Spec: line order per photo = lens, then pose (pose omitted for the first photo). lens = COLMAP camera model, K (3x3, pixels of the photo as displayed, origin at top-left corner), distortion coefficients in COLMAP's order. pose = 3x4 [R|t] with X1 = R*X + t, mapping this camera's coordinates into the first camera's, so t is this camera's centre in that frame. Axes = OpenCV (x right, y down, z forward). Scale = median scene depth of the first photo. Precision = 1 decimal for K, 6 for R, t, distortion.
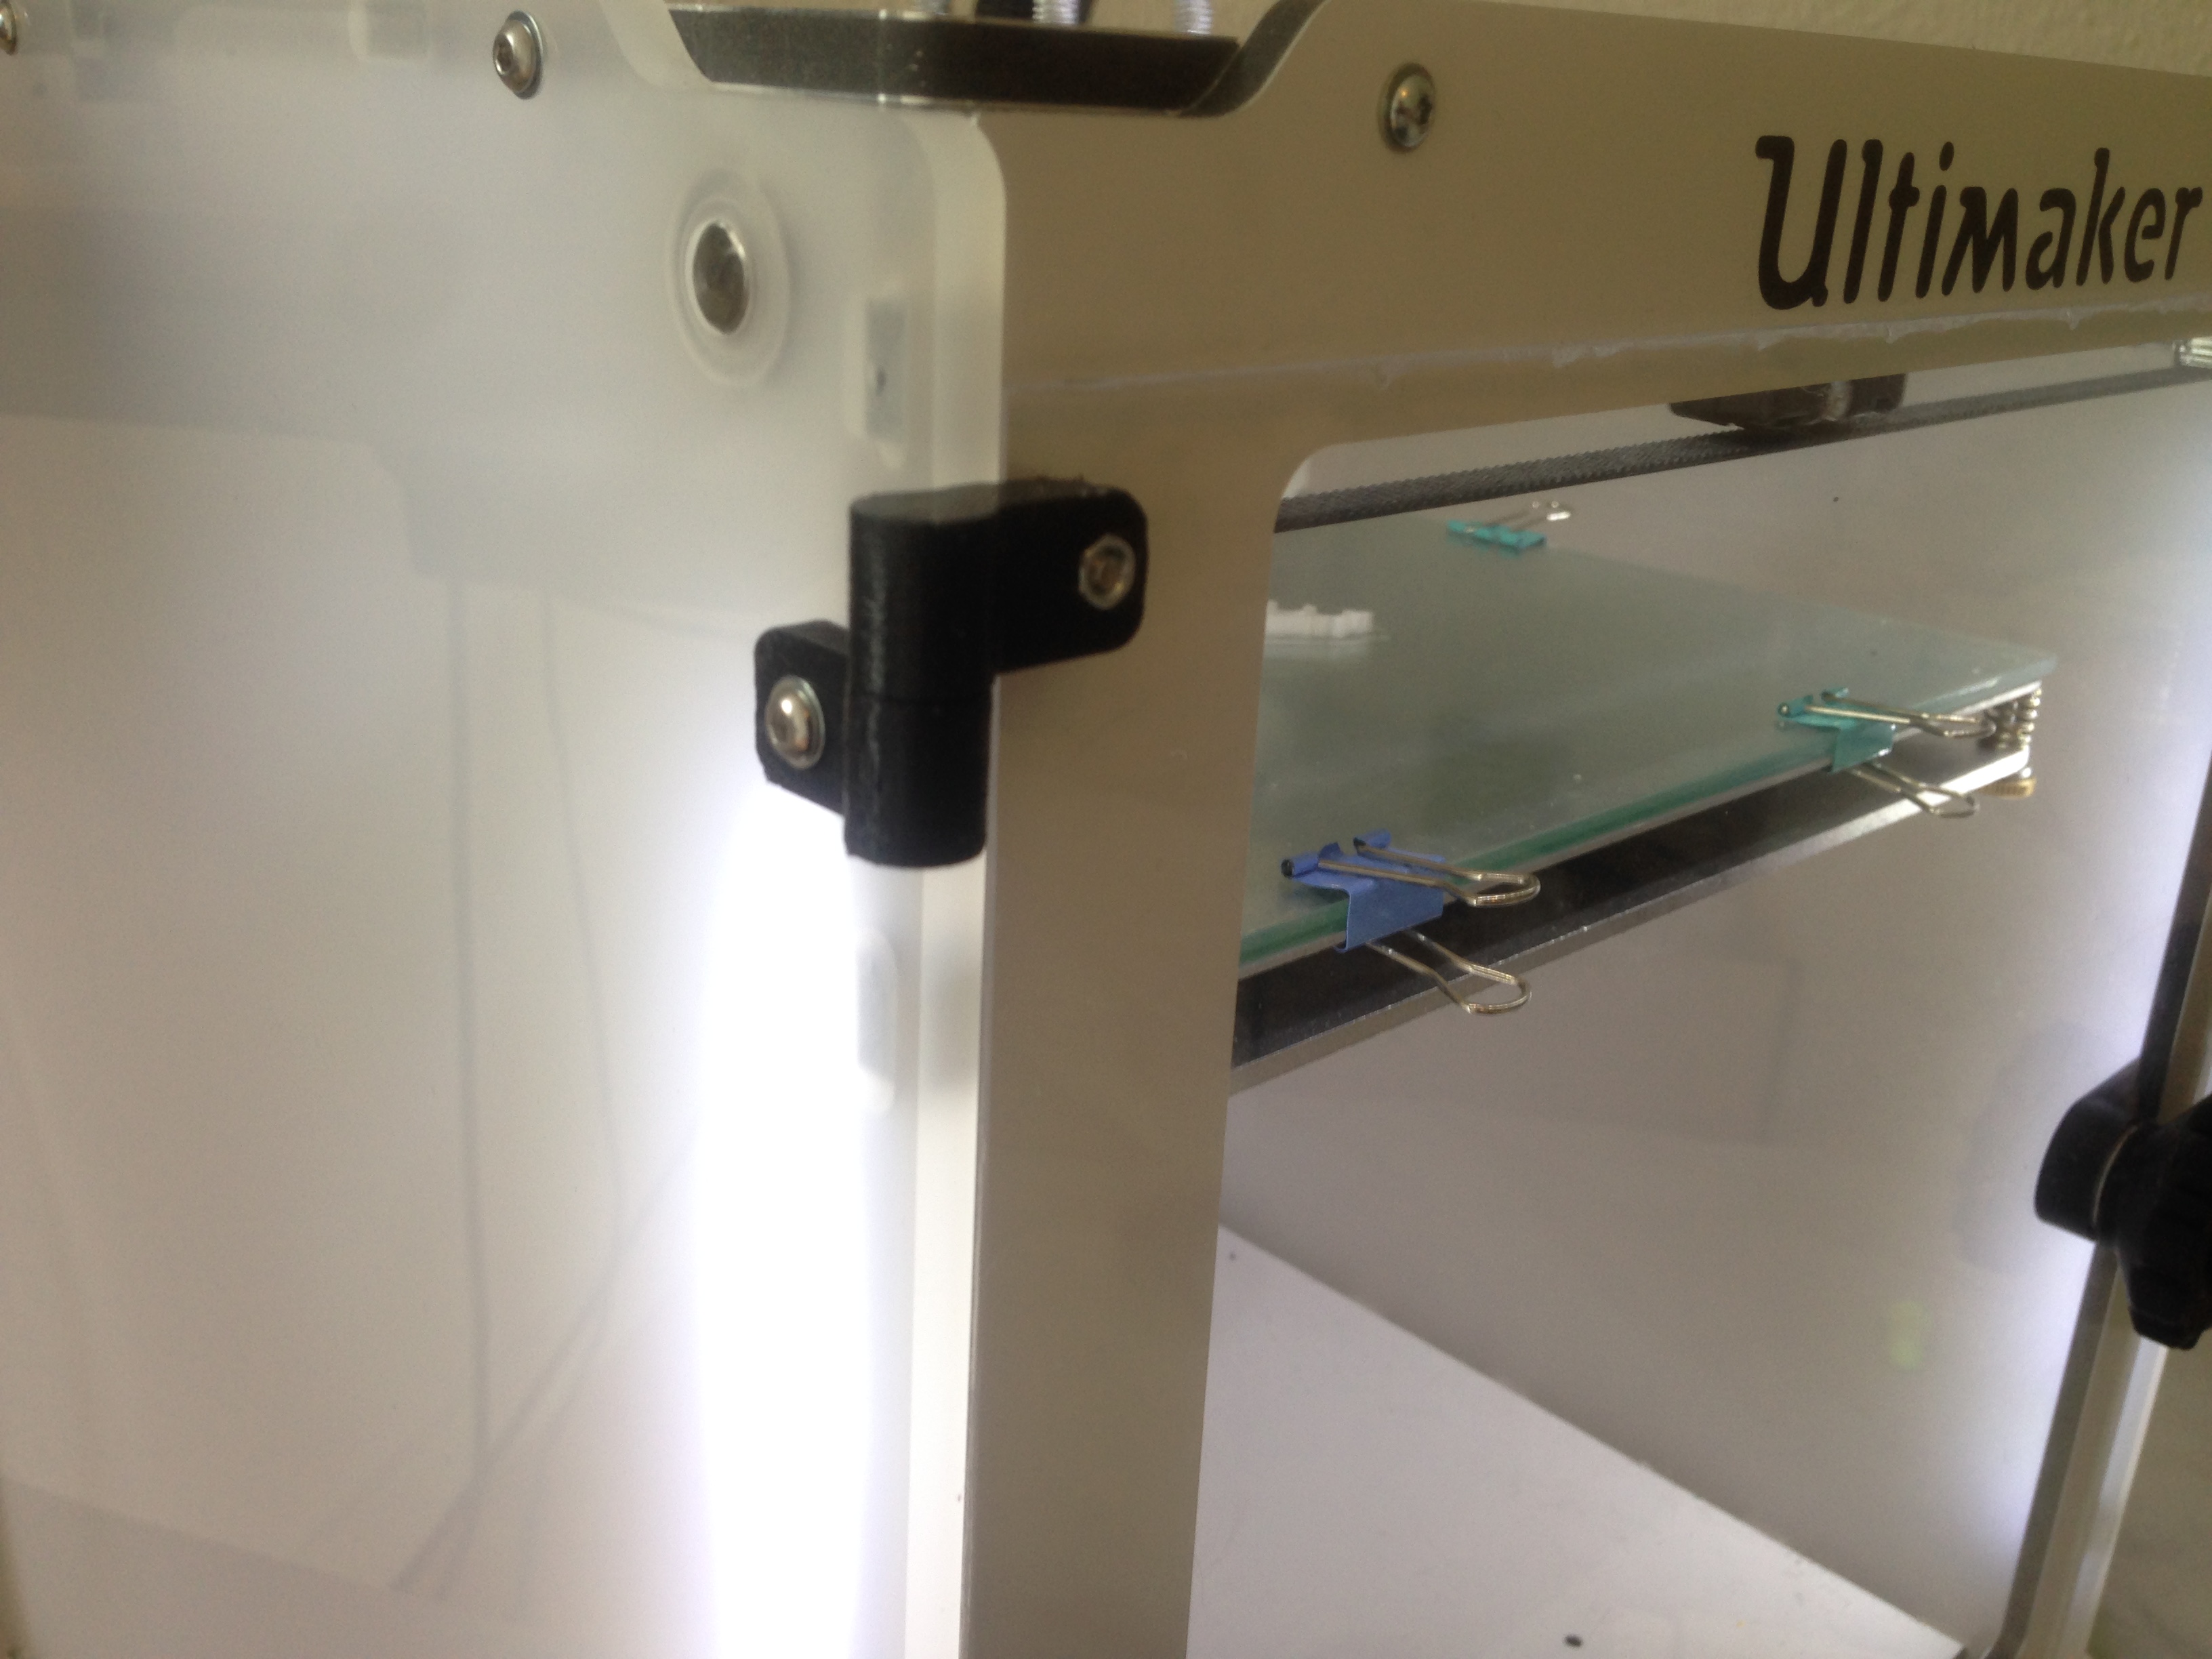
lens RADIAL K [[2048.1, 0, 1106.0], [0, 2048.1, 829.5], [0, 0, 1]] dist [0.095832, -0.112232]
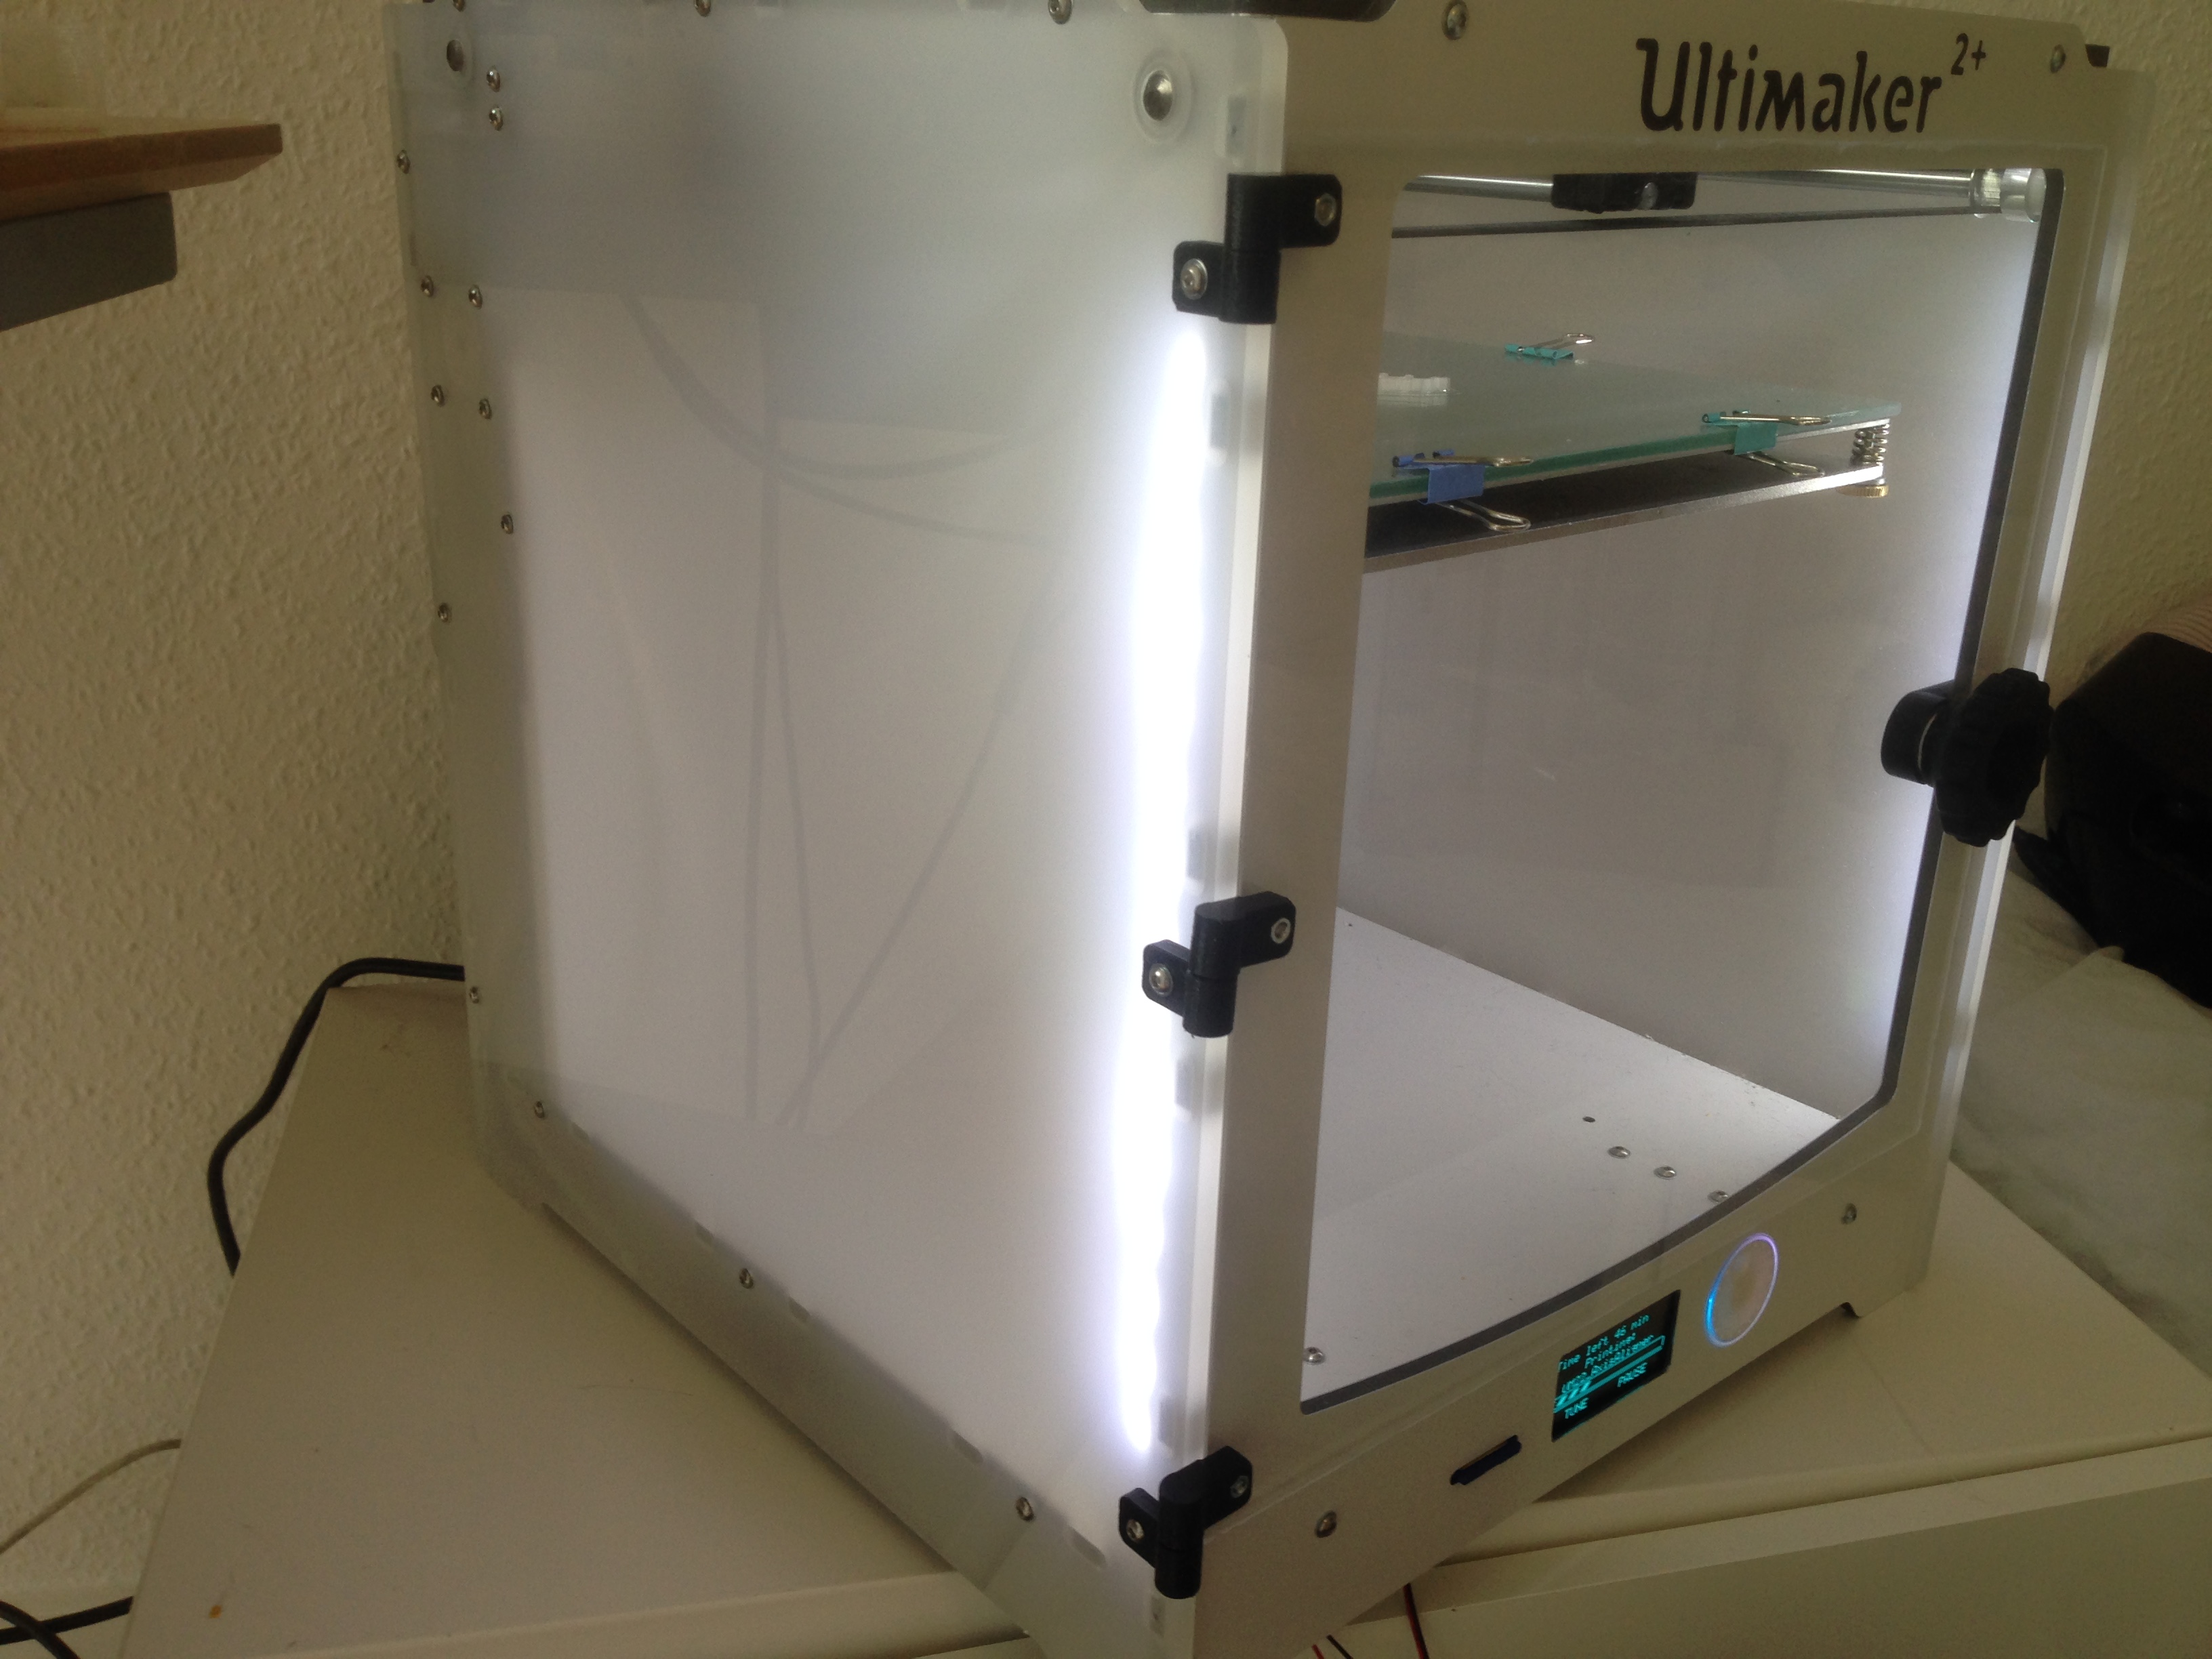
lens RADIAL K [[2110.4, 0, 1106.0], [0, 2110.4, 829.5], [0, 0, 1]] dist [0.100558, -0.011120]
pose [[0.999104, 0.002839, -0.042228, -0.088007], [-0.003402, 0.999906, -0.013276, 0.374048], [0.042186, 0.013408, 0.999020, -0.883572]]
